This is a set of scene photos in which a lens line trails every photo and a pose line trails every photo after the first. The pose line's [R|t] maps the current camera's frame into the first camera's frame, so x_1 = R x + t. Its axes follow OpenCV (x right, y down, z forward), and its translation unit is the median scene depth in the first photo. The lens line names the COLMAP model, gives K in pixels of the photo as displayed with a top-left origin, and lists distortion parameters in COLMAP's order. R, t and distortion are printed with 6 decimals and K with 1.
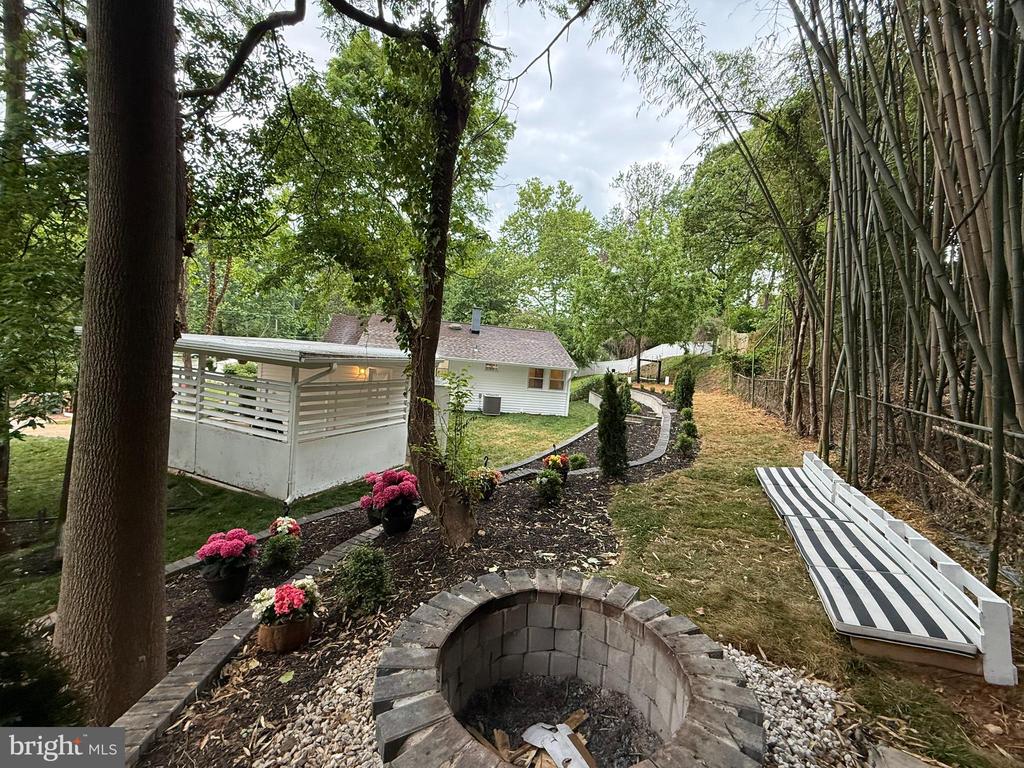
lens RADIAL K [[407.2, 0, 515.9], [0, 407.2, 381.7], [0, 0, 1]] dist [-0.000280, 0.000251]
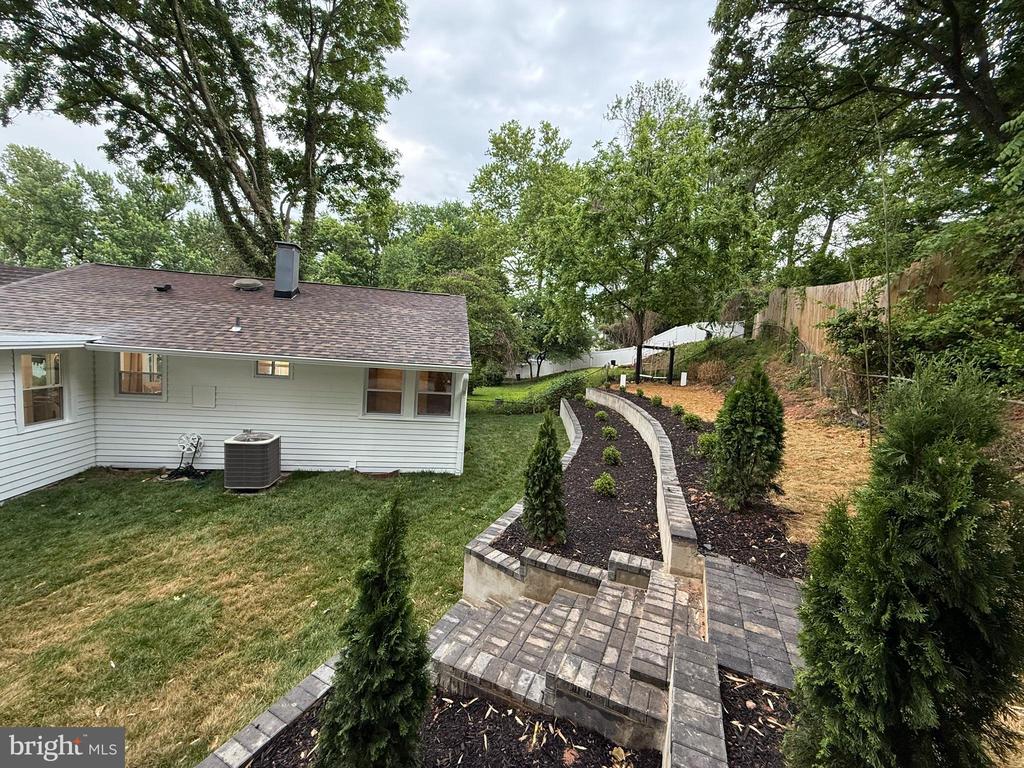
lens RADIAL K [[407.2, 0, 512.0], [0, 407.2, 380.4], [0, 0, 1]] dist [-0.000280, 0.000251]
pose [[0.999037, -0.015573, -0.041017, 0.094943], [0.016314, 0.999709, 0.017772, -0.011504], [0.040728, -0.018424, 0.999000, 0.260303]]
